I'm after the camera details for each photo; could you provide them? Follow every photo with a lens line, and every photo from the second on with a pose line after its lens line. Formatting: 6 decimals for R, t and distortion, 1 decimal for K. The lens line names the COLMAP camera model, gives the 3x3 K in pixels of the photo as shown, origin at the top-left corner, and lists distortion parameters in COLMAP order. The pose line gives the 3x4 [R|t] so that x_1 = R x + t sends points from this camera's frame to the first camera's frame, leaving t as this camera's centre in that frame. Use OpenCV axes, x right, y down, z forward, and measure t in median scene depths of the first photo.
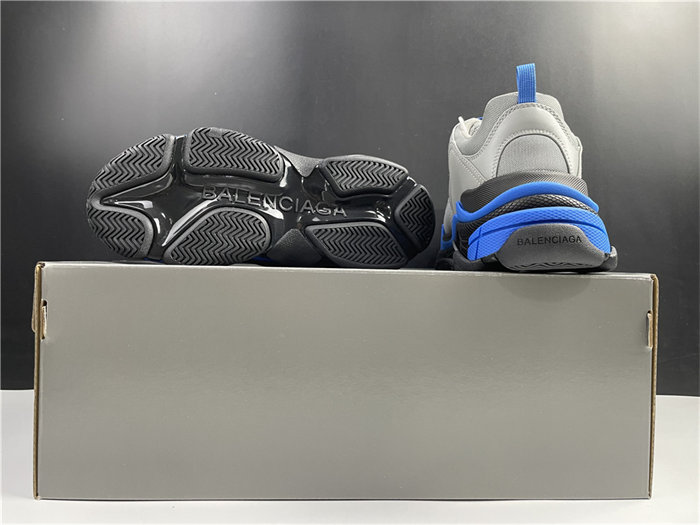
lens RADIAL K [[526.7, 0, 350.0], [0, 526.7, 262.5], [0, 0, 1]] dist [-0.003074, 0.001664]
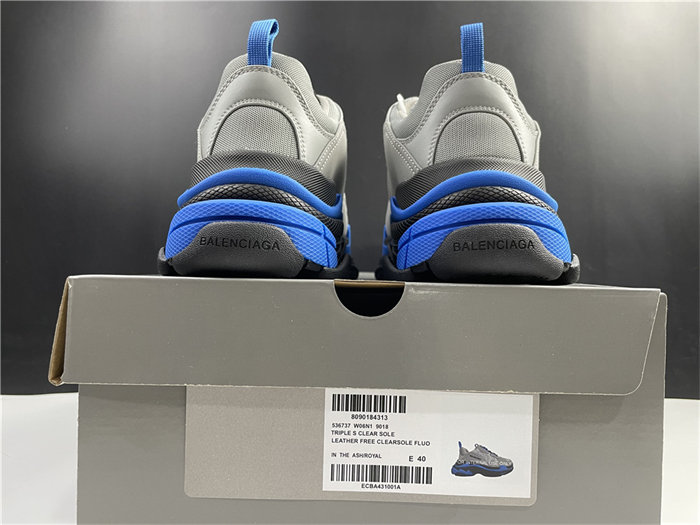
lens RADIAL K [[560.7, 0, 350.0], [0, 560.7, 262.5], [0, 0, 1]] dist [0.006407, -0.000163]
pose [[0.997253, 0.011056, 0.073246, 0.093471], [-0.010532, 0.999916, -0.007541, -0.007399], [-0.073323, 0.006749, 0.997285, 0.170094]]
